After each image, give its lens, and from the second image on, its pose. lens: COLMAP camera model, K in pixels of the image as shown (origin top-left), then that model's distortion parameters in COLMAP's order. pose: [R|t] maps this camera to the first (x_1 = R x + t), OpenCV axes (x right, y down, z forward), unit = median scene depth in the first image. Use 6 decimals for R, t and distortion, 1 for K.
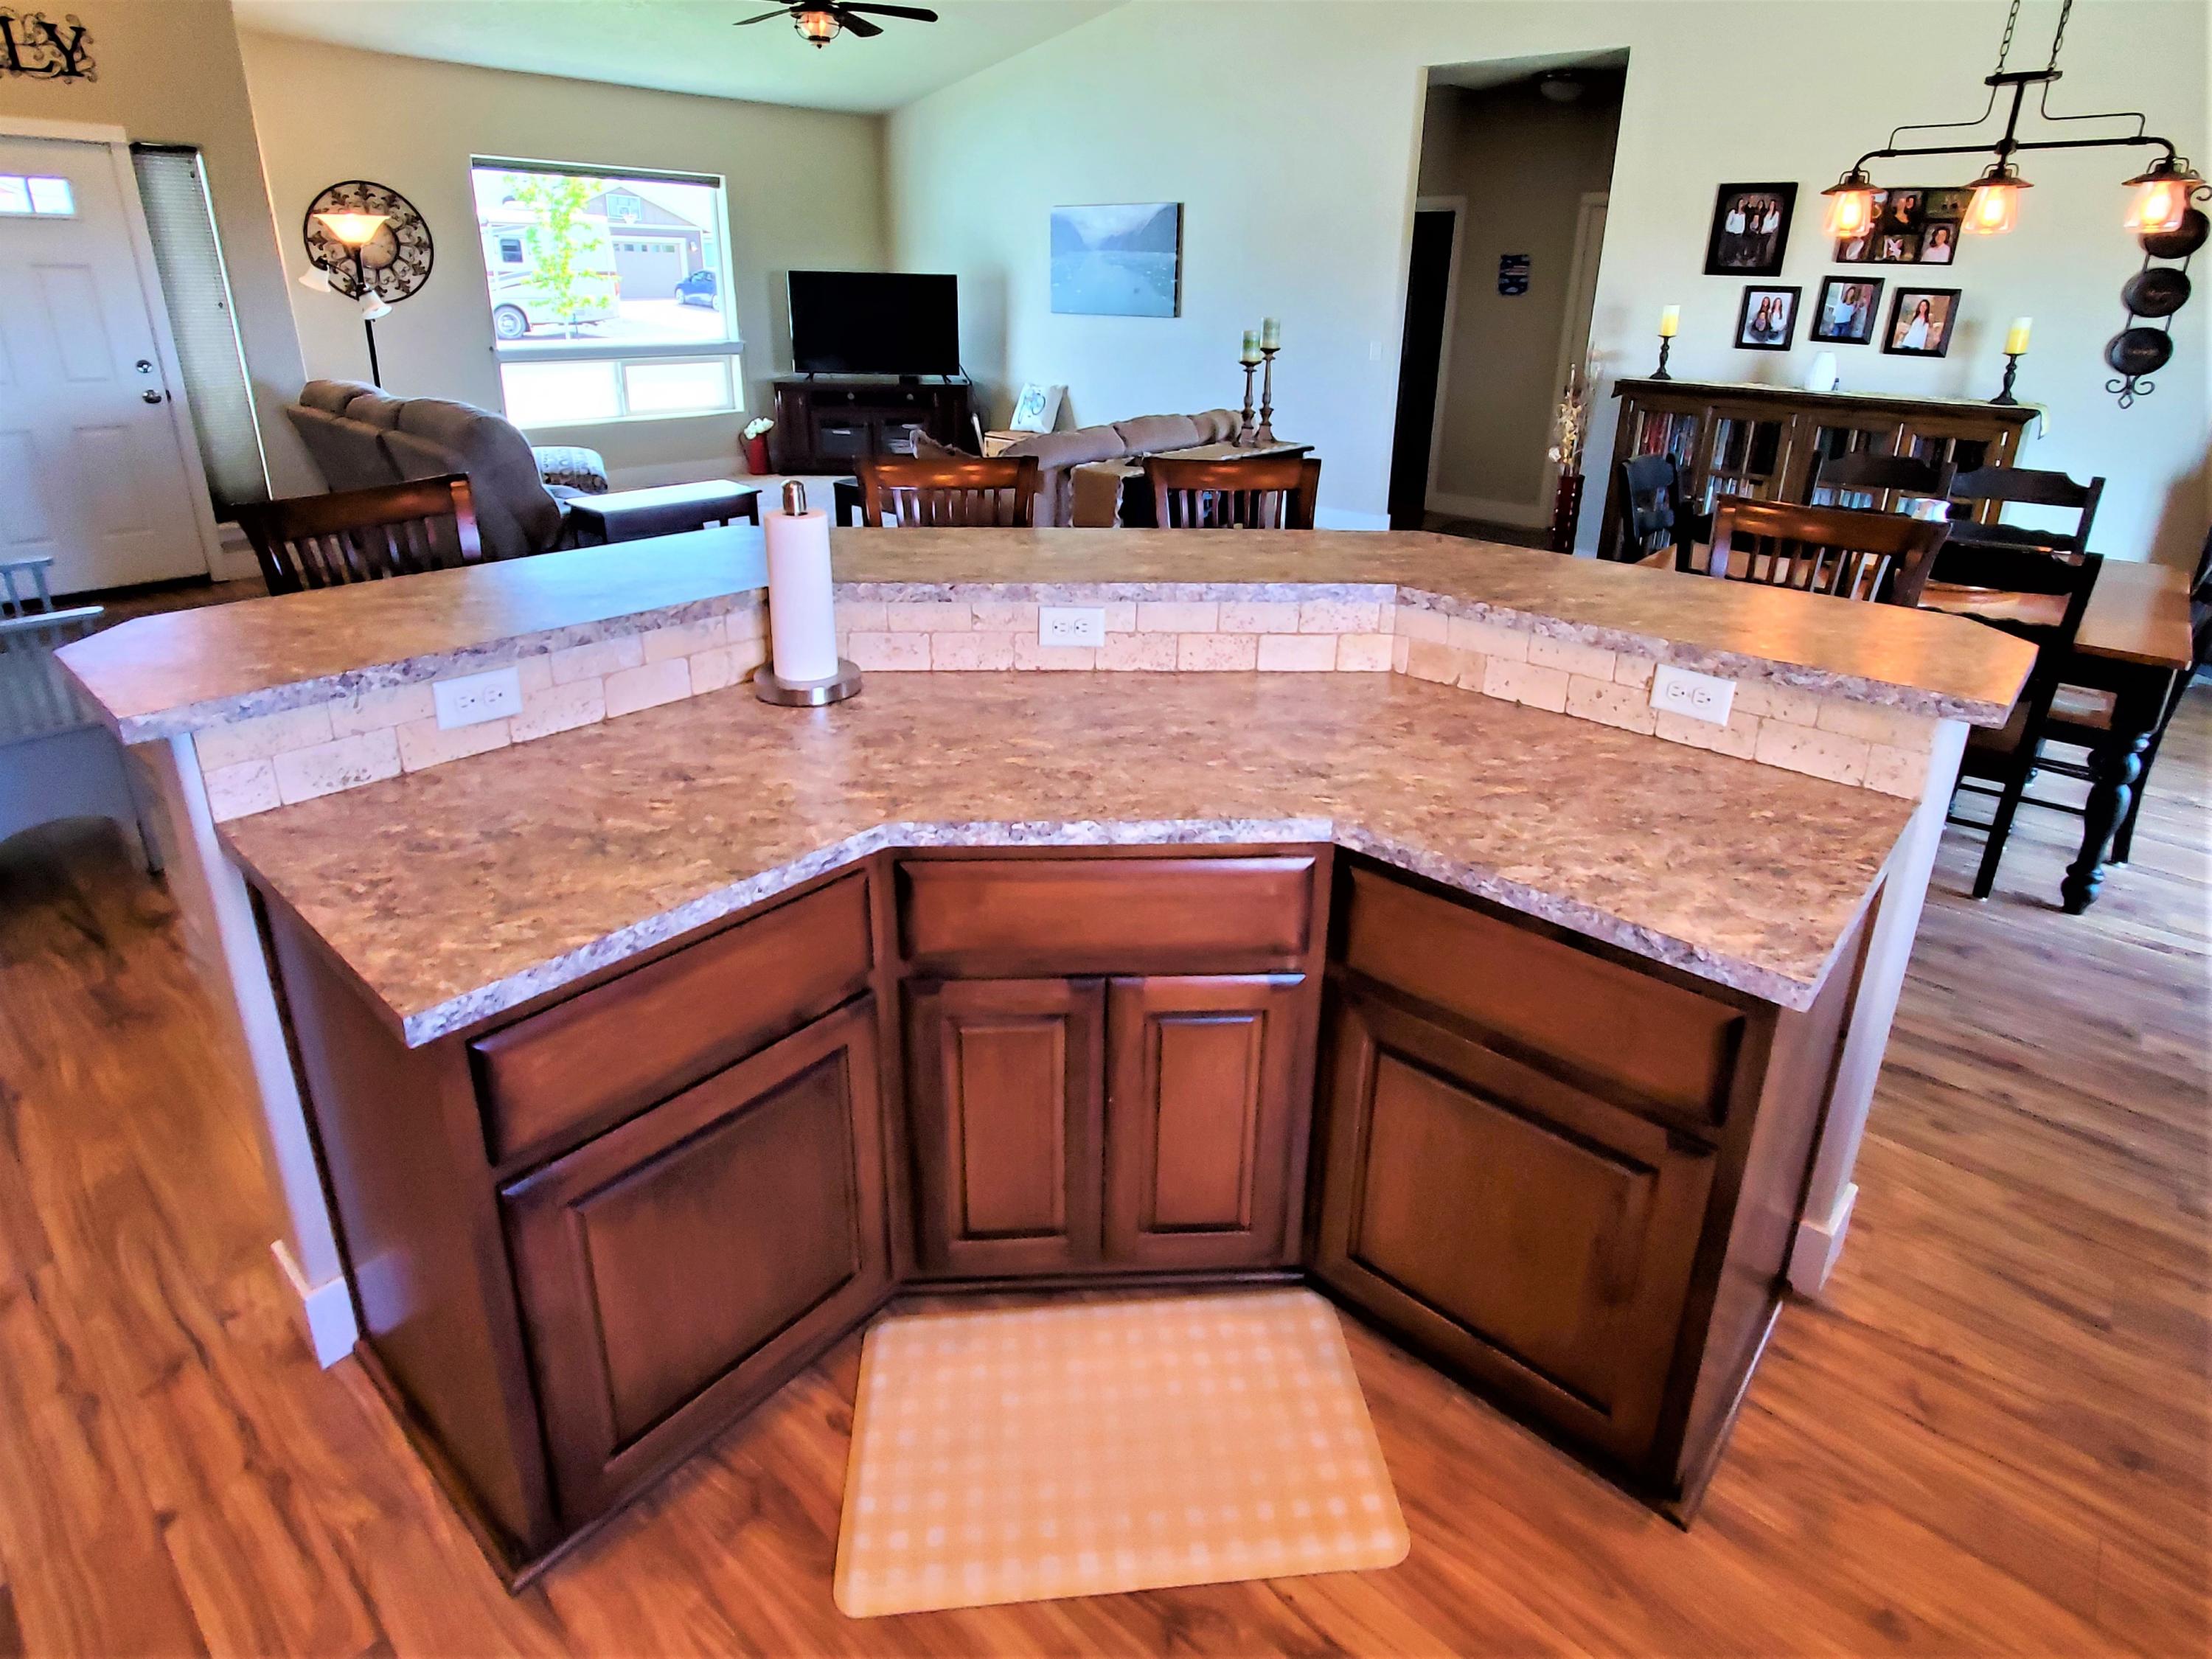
lens RADIAL K [[1180.2, 0, 1130.6], [0, 1180.2, 692.7], [0, 0, 1]] dist [-0.003285, -0.000653]
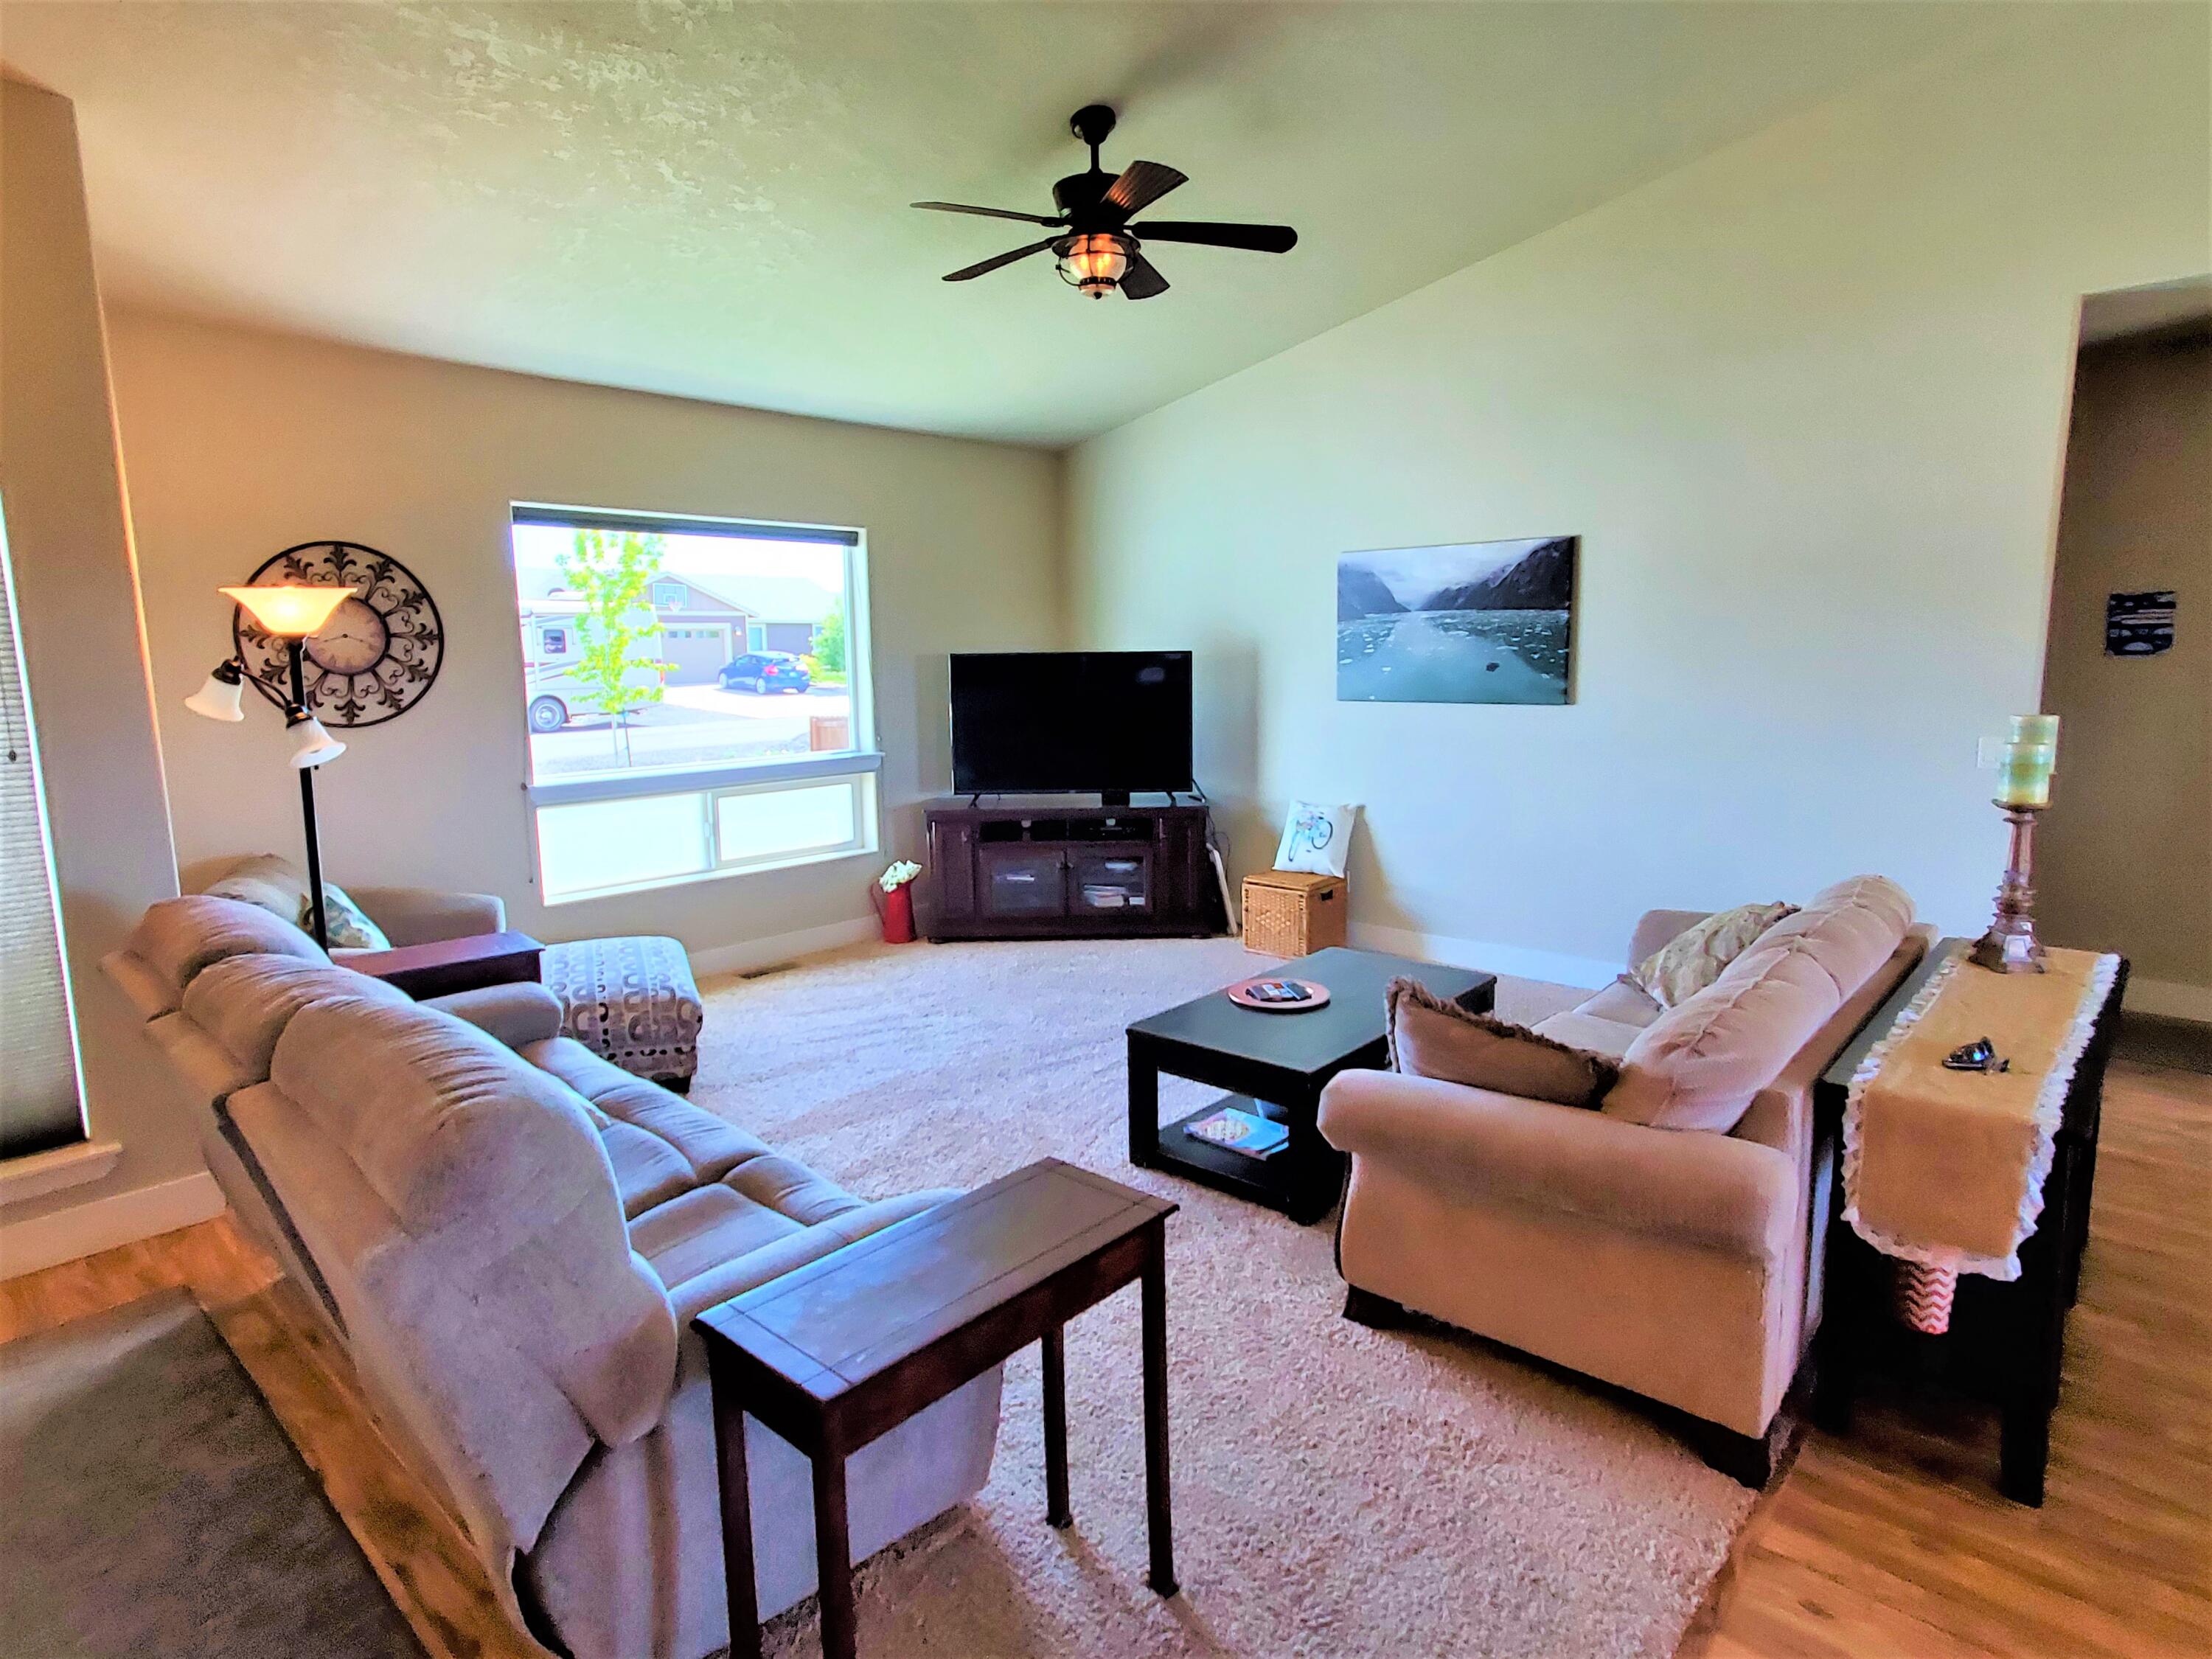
lens RADIAL K [[1198.0, 0, 1103.0], [0, 1198.0, 834.9], [0, 0, 1]] dist [0.001001, 0.000661]
pose [[0.998943, -0.027602, -0.036744, -0.180709], [0.020448, 0.982991, -0.182514, -0.124572], [0.041156, 0.181570, 0.982516, 0.333662]]
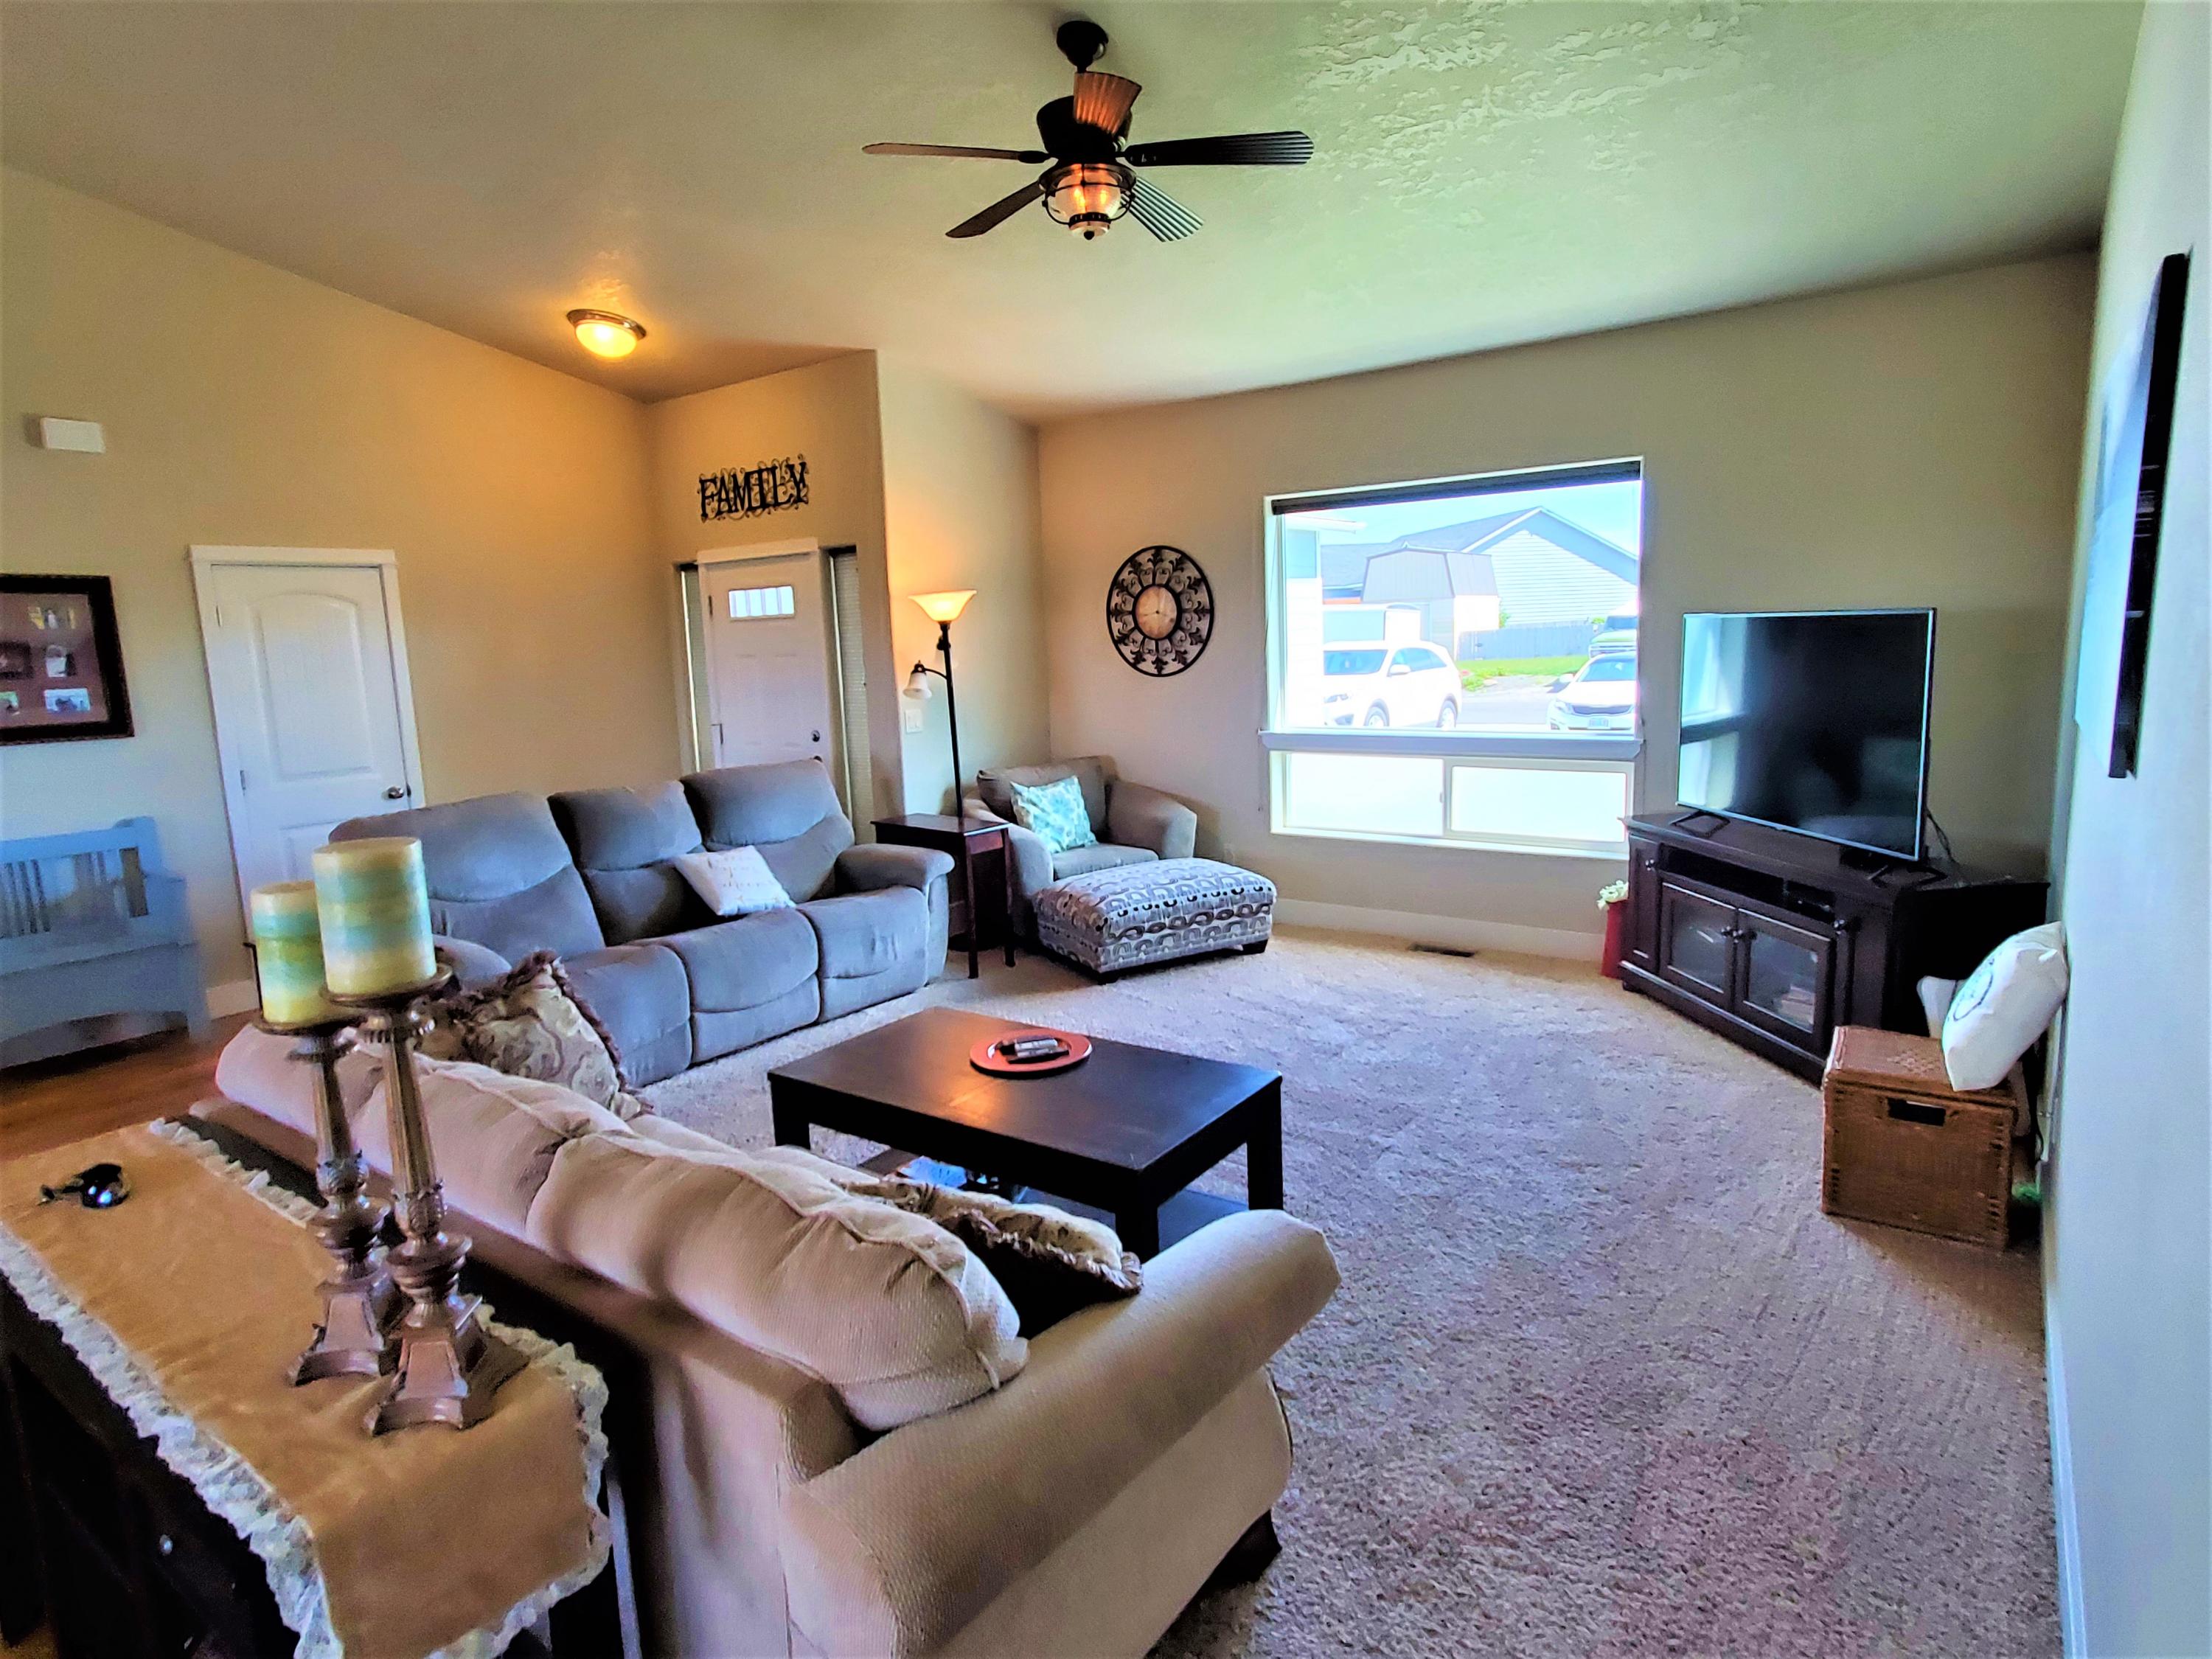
lens RADIAL K [[1217.8, 0, 1104.5], [0, 1217.8, 814.6], [0, 0, 1]] dist [-0.033827, -0.000084]
pose [[0.078081, 0.133427, -0.987978, 0.224538], [-0.292910, 0.950336, 0.105194, -0.260151], [0.952947, 0.281175, 0.113285, 0.729514]]
